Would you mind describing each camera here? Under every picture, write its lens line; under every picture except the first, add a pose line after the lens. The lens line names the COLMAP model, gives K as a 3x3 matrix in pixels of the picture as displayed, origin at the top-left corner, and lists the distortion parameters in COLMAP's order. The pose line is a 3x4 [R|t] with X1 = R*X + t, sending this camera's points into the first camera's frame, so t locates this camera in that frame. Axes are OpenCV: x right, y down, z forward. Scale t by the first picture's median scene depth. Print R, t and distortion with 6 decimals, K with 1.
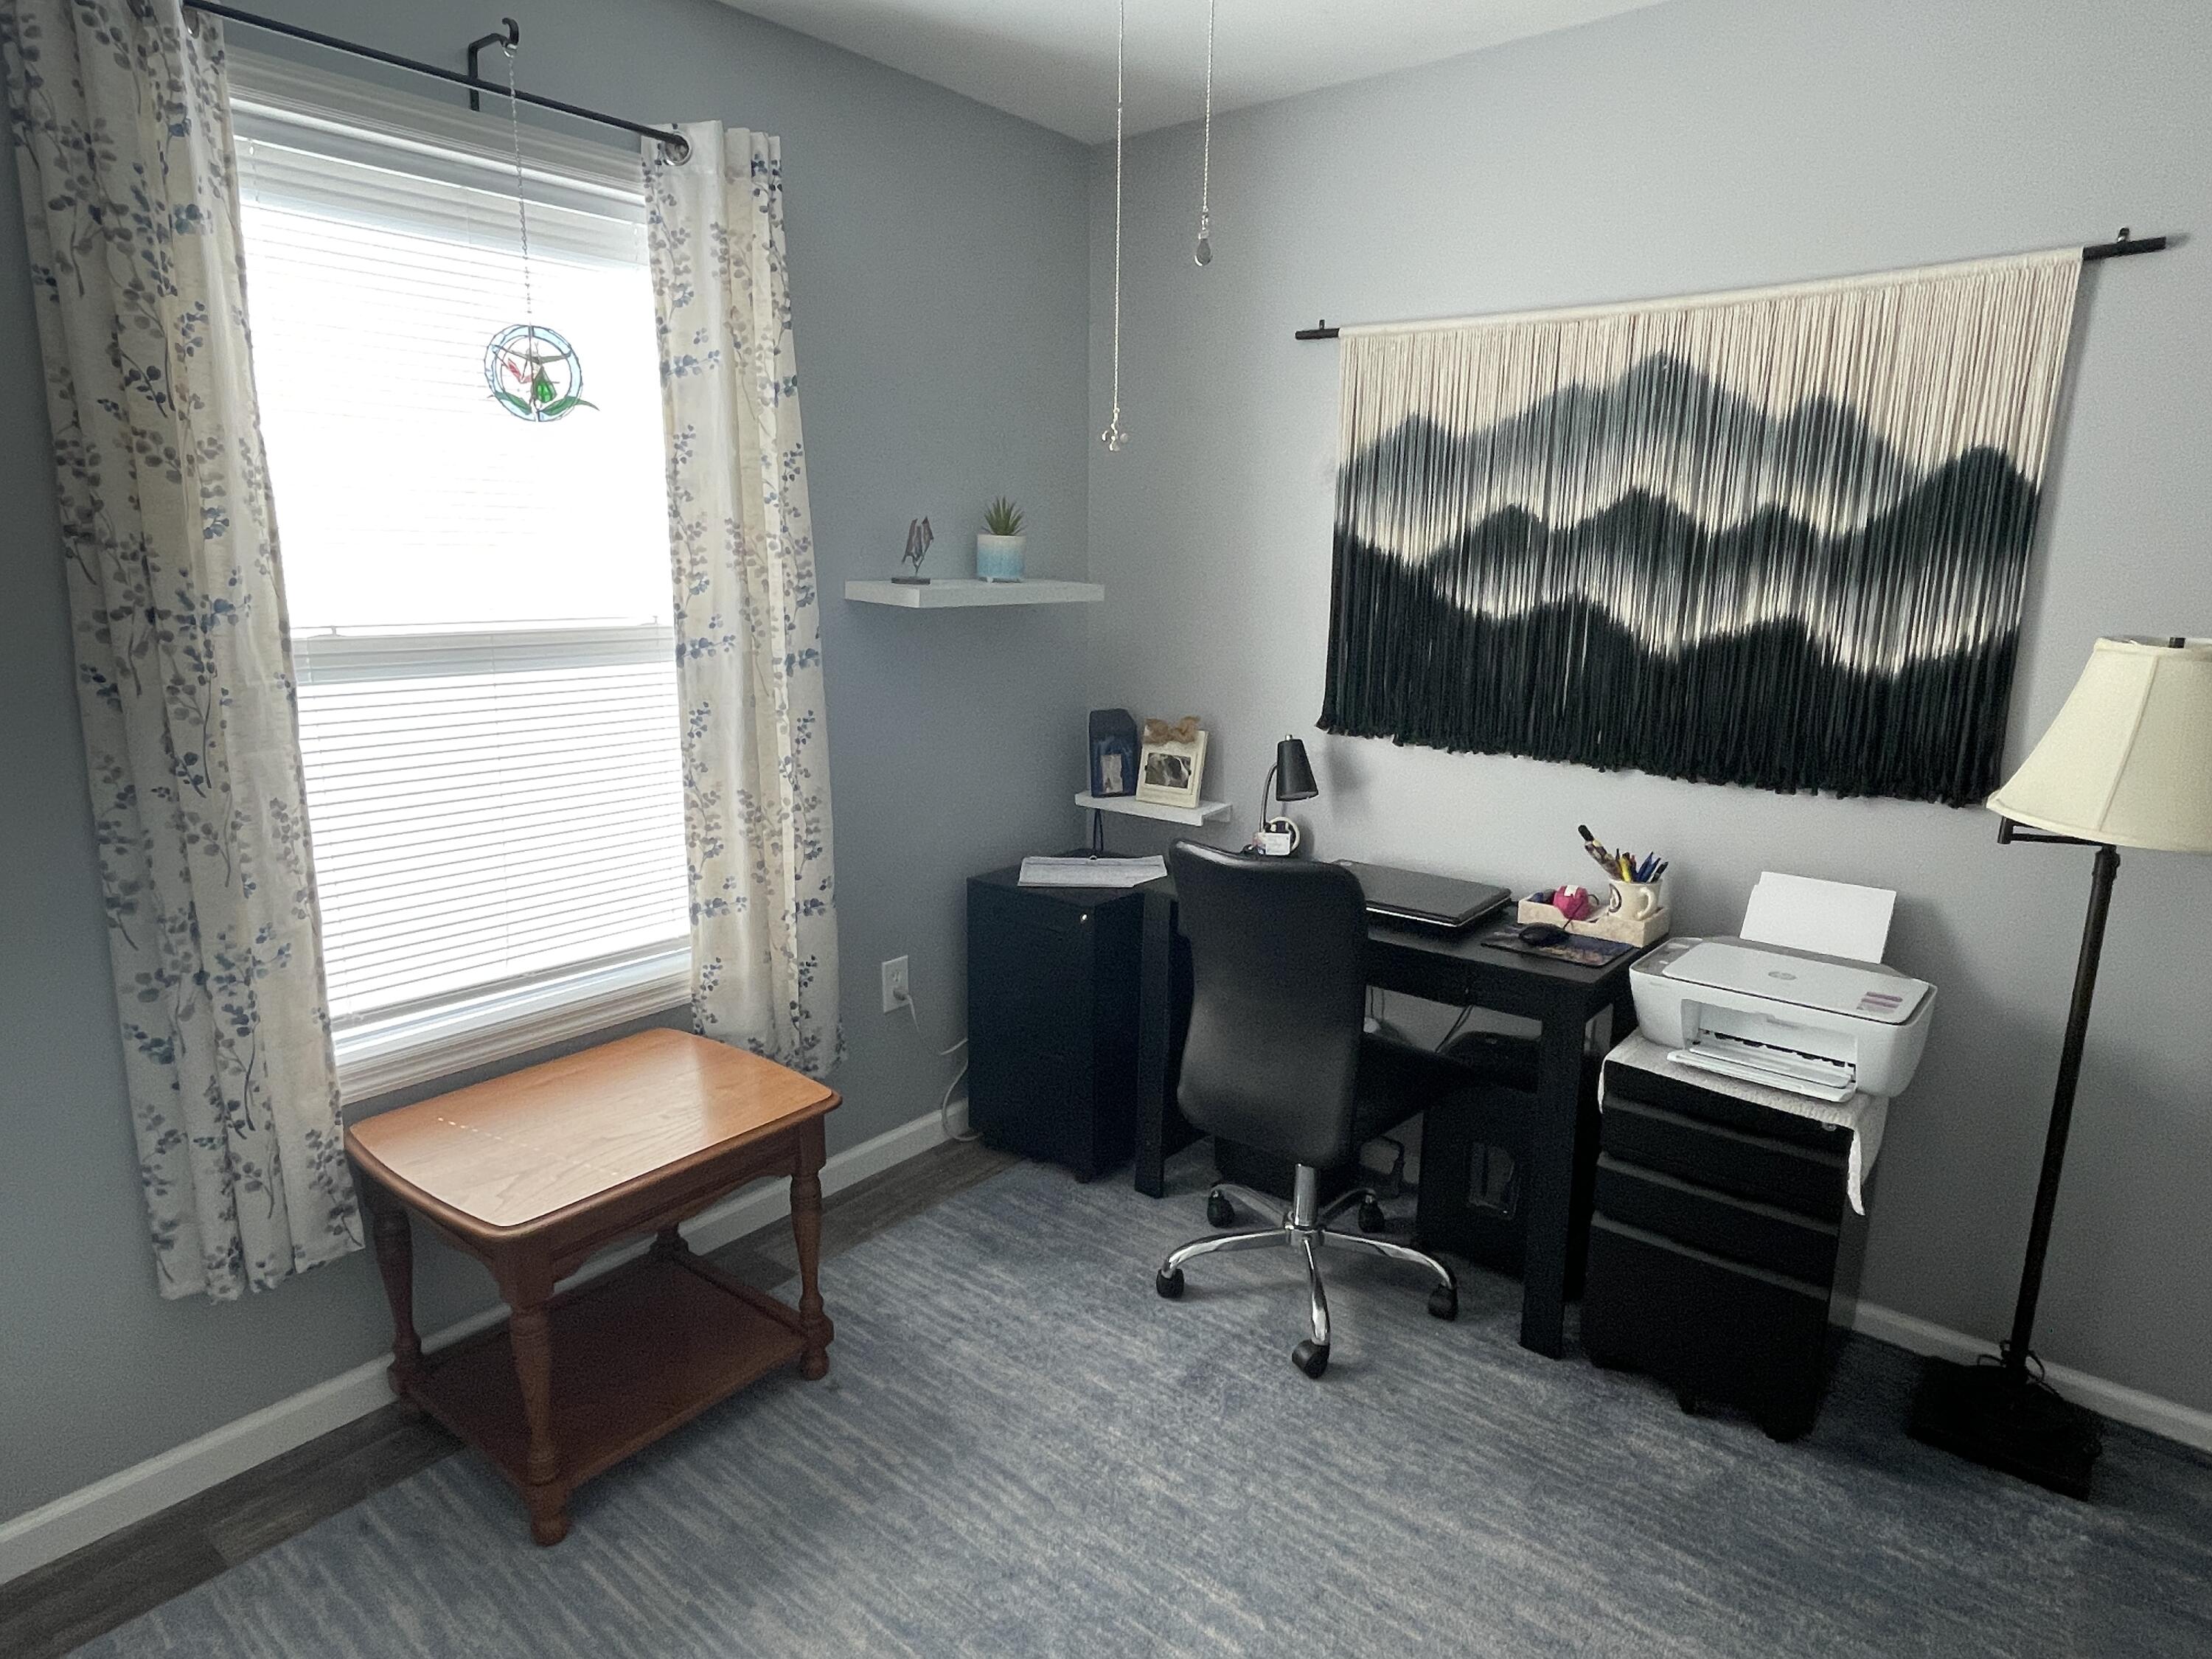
lens RADIAL K [[1266.4, 0, 1100.4], [0, 1266.4, 824.1], [0, 0, 1]] dist [-0.008845, -0.000863]
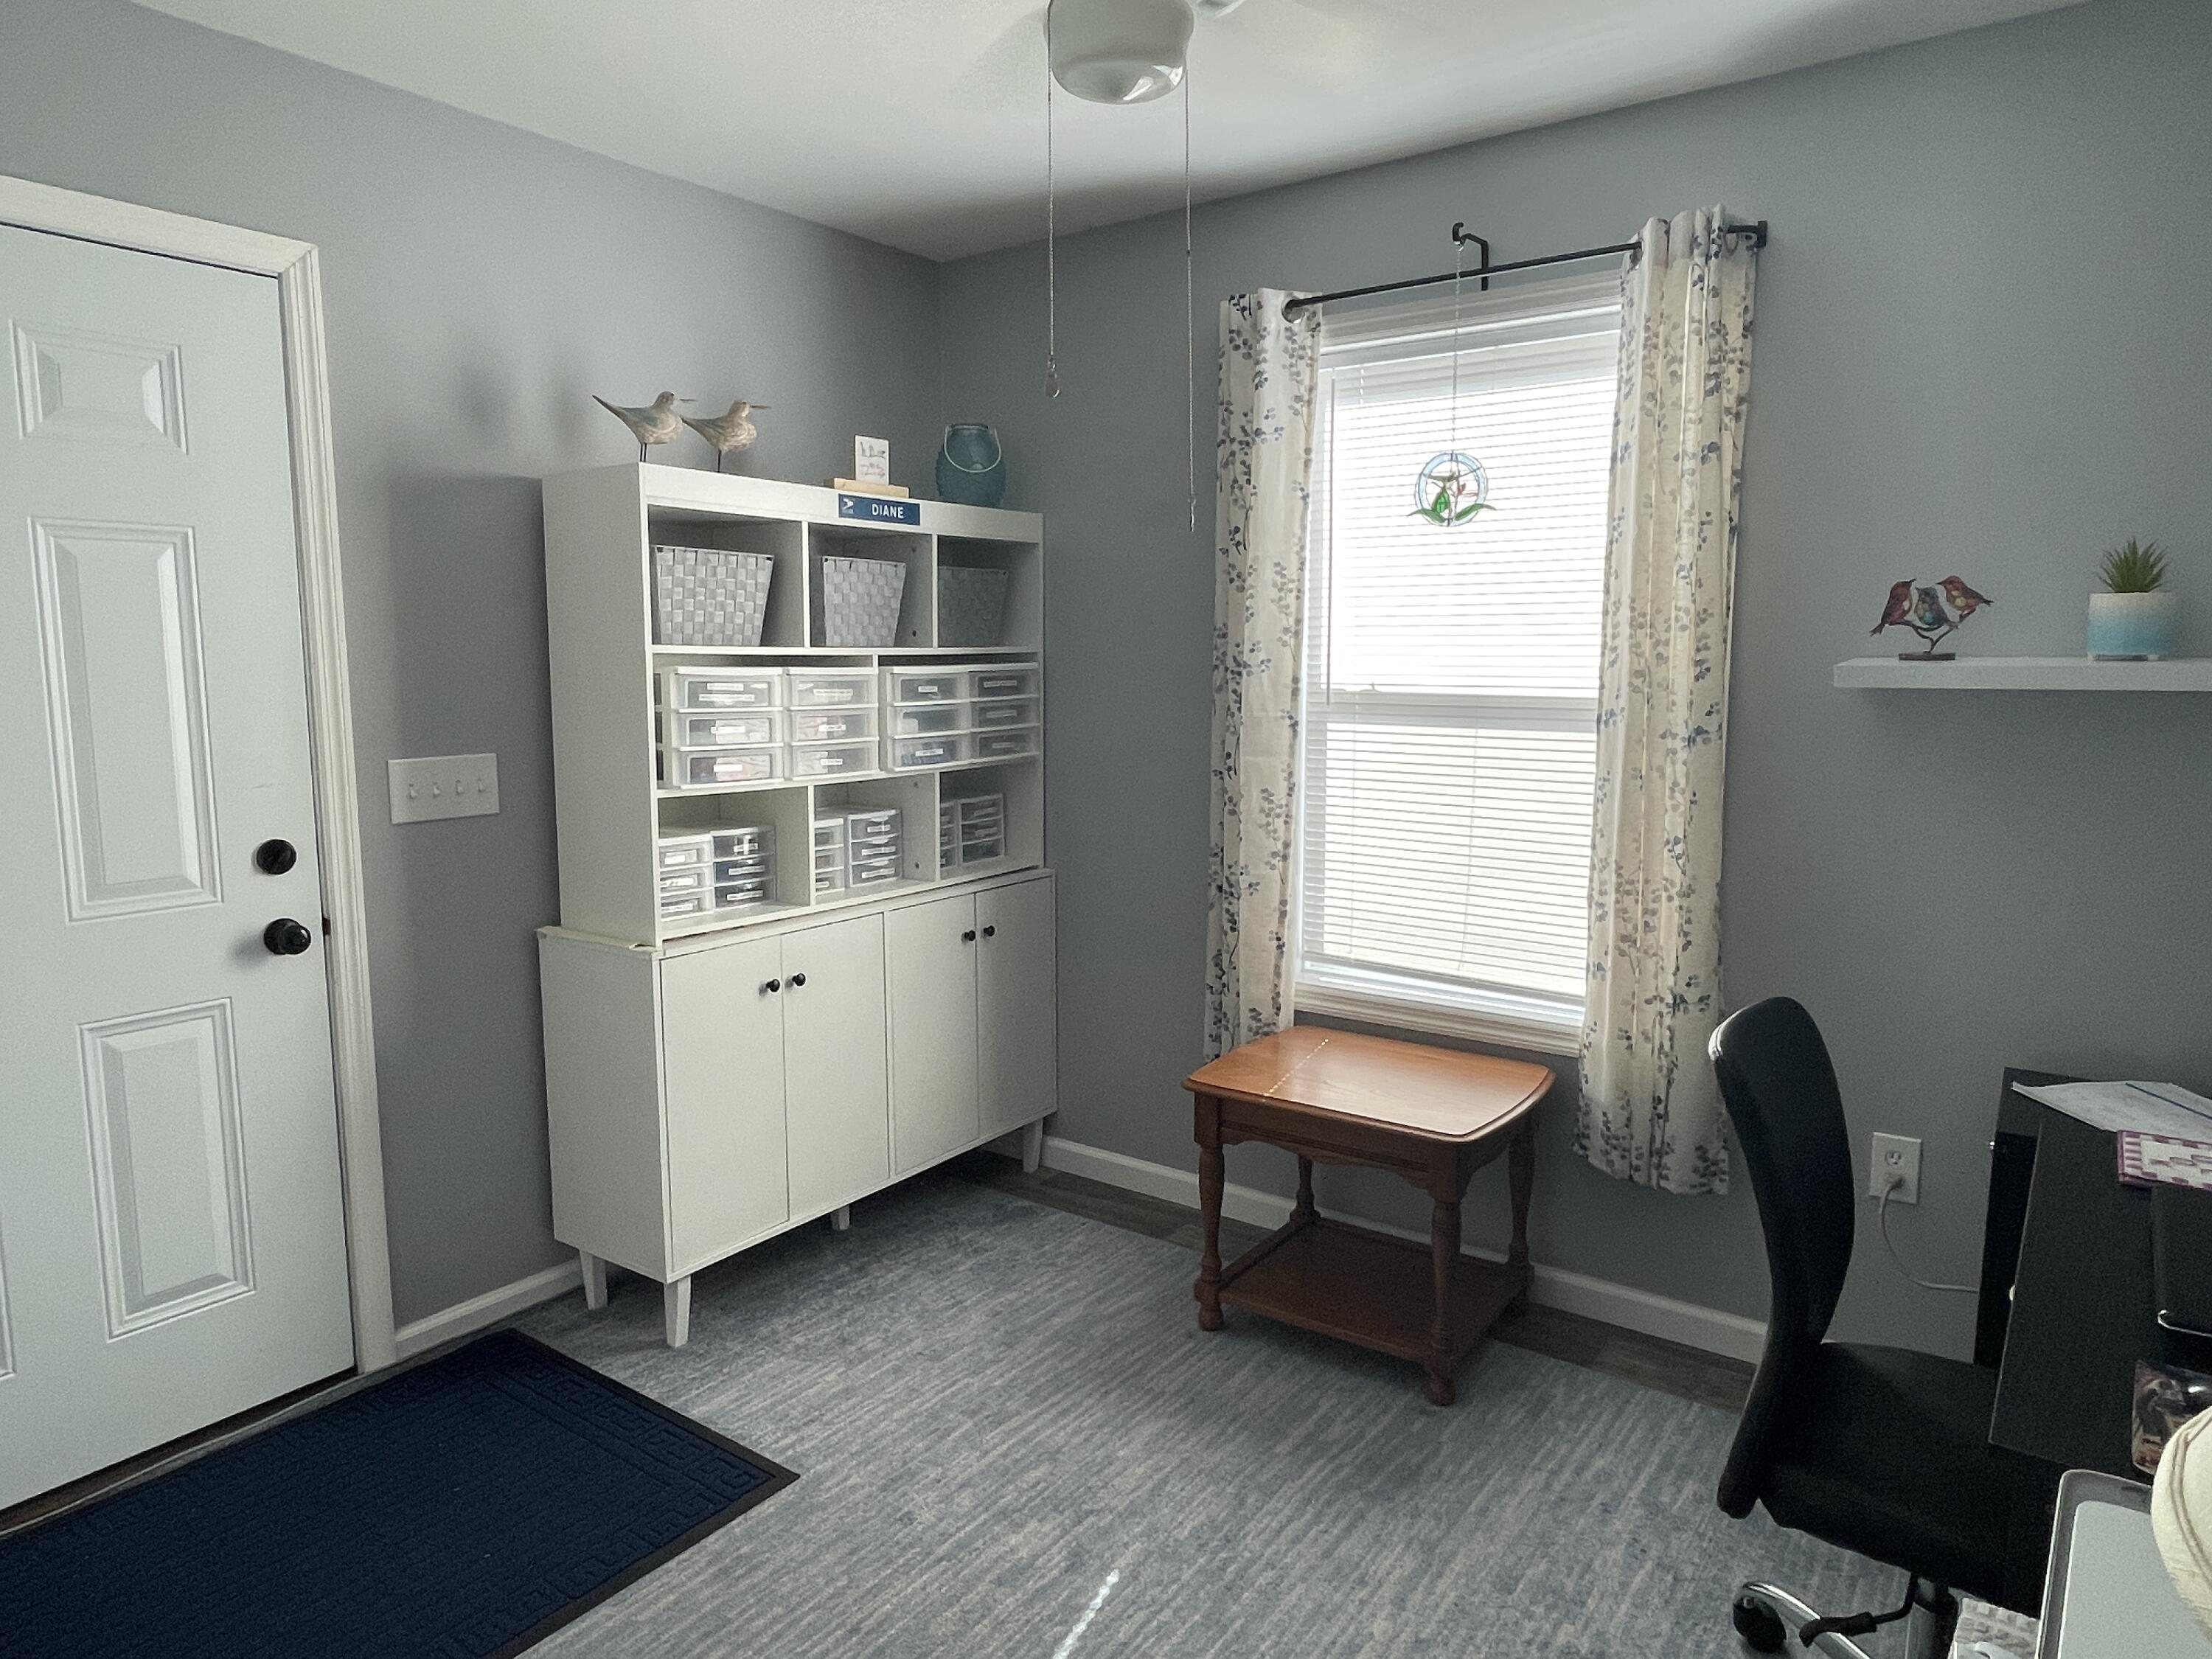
lens RADIAL K [[1375.8, 0, 1099.7], [0, 1375.8, 833.6], [0, 0, 1]] dist [0.009224, 0.000545]
pose [[0.063447, 0.117001, -0.991103, 0.876830], [-0.209439, 0.972549, 0.101403, -0.081379], [0.975761, 0.201142, 0.086210, 0.564674]]
